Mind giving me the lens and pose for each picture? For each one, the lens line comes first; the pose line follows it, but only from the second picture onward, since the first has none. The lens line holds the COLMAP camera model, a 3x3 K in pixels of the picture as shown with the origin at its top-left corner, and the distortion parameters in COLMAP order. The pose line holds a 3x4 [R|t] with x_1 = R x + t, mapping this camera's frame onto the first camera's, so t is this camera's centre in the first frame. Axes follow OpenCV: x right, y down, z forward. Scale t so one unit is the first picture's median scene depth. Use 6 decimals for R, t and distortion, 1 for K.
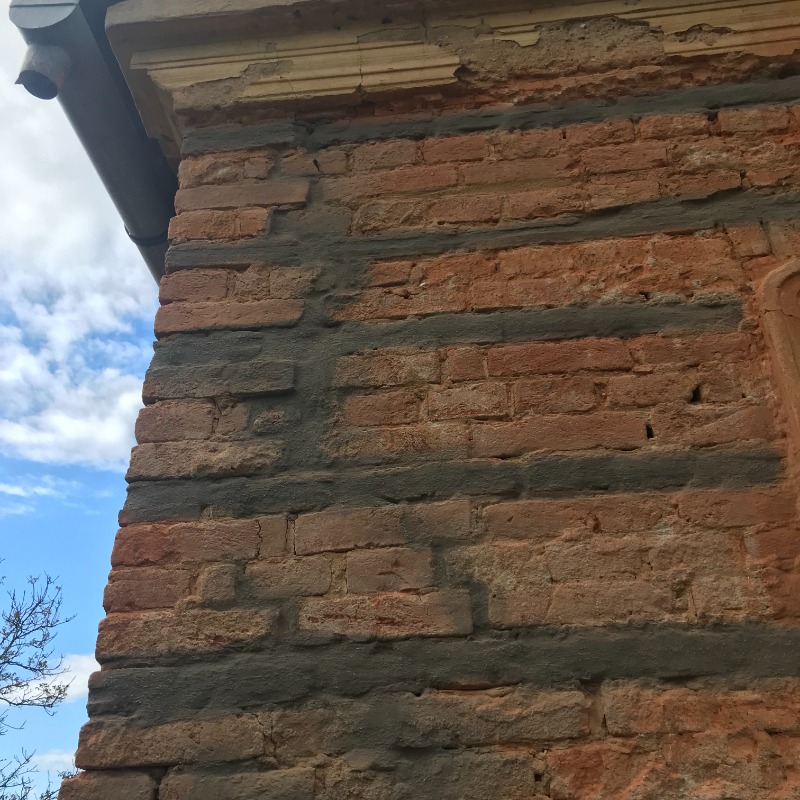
lens RADIAL K [[858.4, 0, 400.0], [0, 858.4, 398.5], [0, 0, 1]] dist [0.011612, 0.000000]
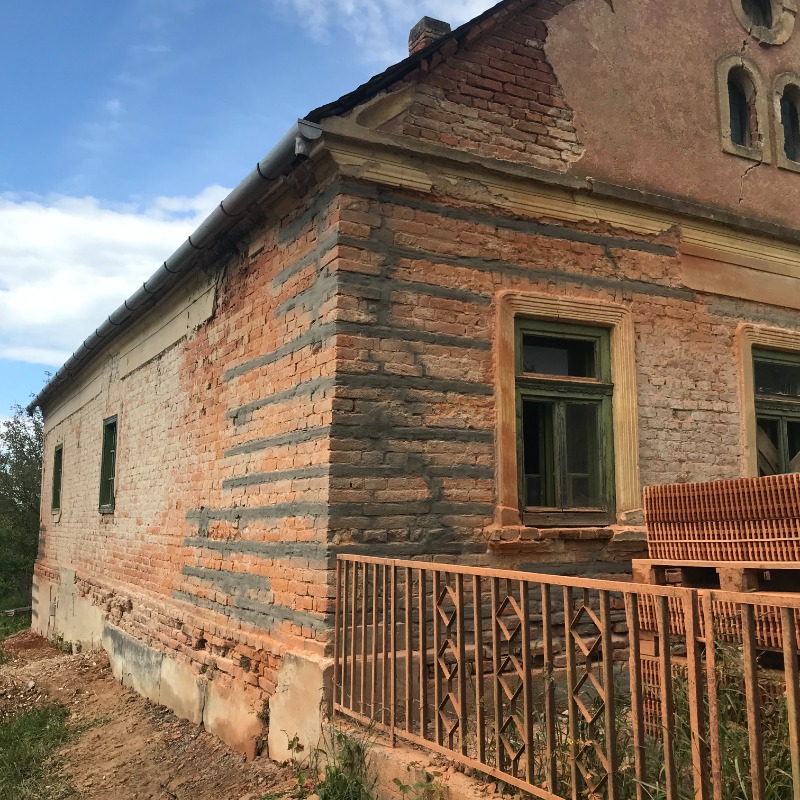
lens RADIAL K [[858.4, 0, 399.7], [0, 858.4, 399.1], [0, 0, 1]] dist [0.011612, 0.000000]
pose [[0.837600, 0.105076, 0.536084, -1.901575], [-0.298642, 0.909782, 0.288287, -0.676912], [-0.457427, -0.401566, 0.793413, -1.950614]]
